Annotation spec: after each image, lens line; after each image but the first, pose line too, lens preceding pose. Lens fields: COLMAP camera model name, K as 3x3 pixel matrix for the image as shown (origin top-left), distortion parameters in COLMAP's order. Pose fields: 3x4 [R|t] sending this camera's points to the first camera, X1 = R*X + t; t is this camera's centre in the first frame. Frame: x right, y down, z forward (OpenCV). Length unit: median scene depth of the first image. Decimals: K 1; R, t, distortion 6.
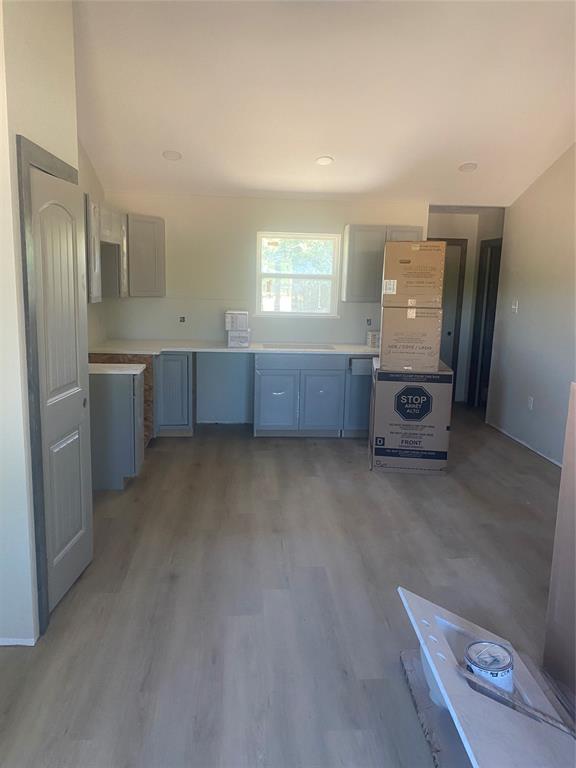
lens RADIAL K [[583.3, 0, 288.0], [0, 583.3, 384.0], [0, 0, 1]] dist [-0.000071, -0.000196]
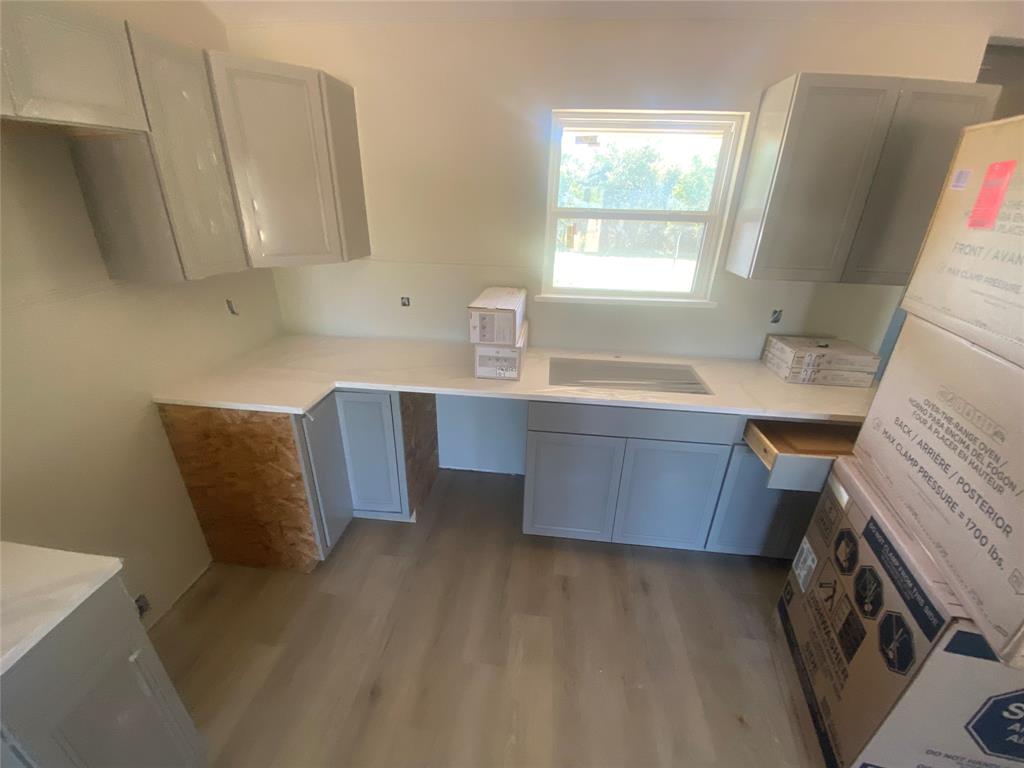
lens RADIAL K [[409.8, 0, 499.7], [0, 409.8, 386.7], [0, 0, 1]] dist [-0.002414, -0.013846]
pose [[0.980269, 0.071357, -0.184337, -0.020952], [-0.027319, 0.972526, 0.231185, -0.133544], [0.195769, -0.221587, 0.955287, 0.684289]]
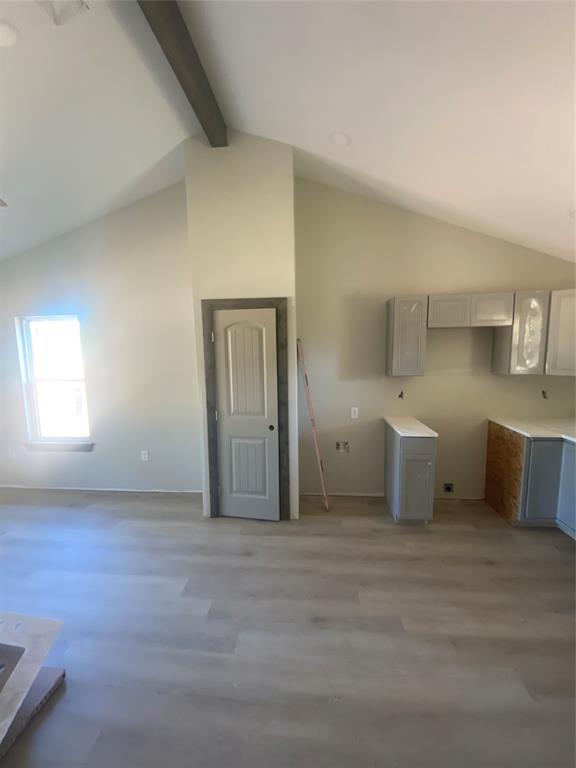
lens RADIAL K [[307.3, 0, 288.0], [0, 307.3, 384.0], [0, 0, 1]] dist [-0.002414, -0.013846]
pose [[-0.173190, 0.088030, -0.980946, 0.292486], [-0.167180, 0.978916, 0.117364, -0.117636], [0.970596, 0.184321, -0.154822, 0.629071]]
